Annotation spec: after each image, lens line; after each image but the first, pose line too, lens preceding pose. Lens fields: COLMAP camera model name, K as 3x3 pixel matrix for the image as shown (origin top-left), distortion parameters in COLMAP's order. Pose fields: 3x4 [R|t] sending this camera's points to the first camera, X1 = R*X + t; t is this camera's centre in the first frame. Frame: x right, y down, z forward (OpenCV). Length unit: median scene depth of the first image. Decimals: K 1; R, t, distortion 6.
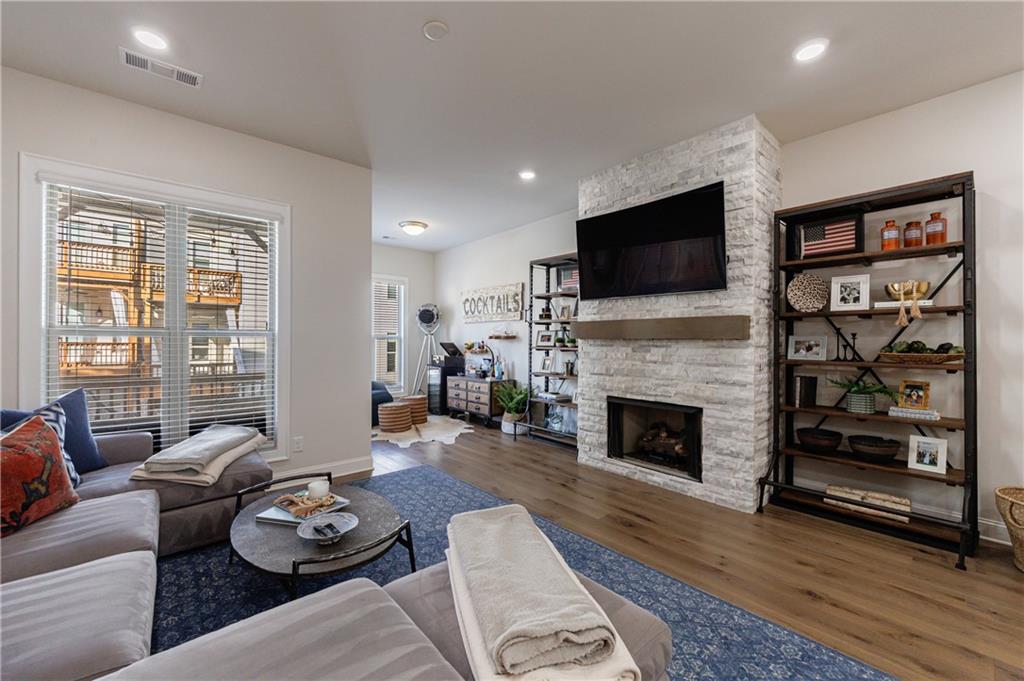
lens RADIAL K [[408.2, 0, 505.1], [0, 408.2, 343.3], [0, 0, 1]] dist [0.000105, 0.000309]
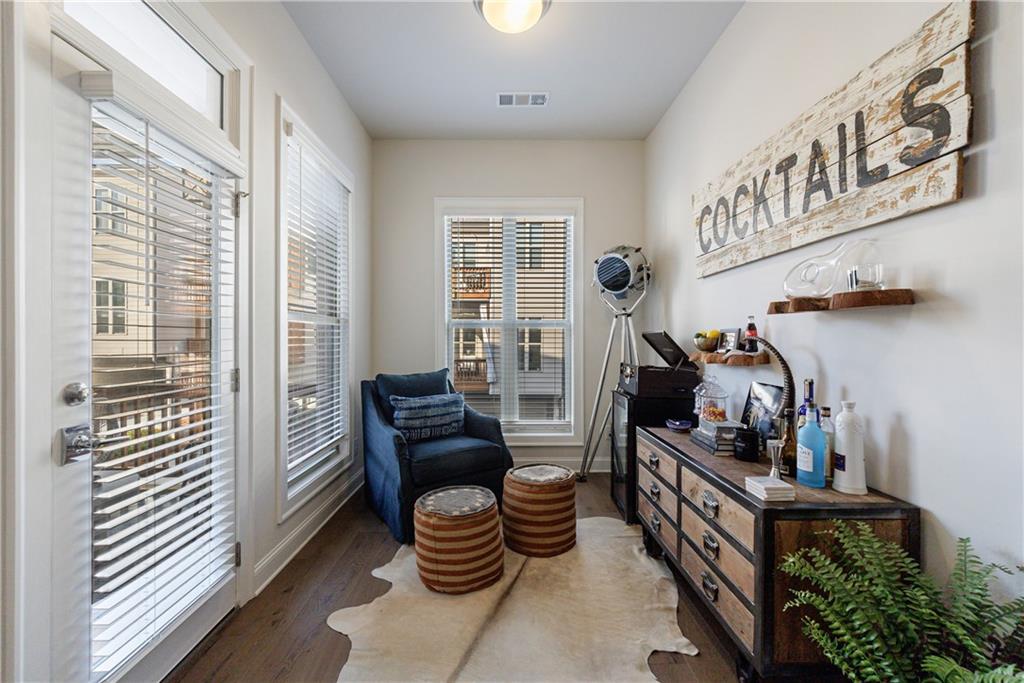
lens RADIAL K [[408.2, 0, 509.5], [0, 408.2, 337.9], [0, 0, 1]] dist [0.000105, 0.000309]
pose [[0.780004, -0.005018, -0.625755, -0.005834], [0.001675, 0.999981, -0.005931, 0.006059], [0.625773, 0.003578, 0.779997, 0.655908]]
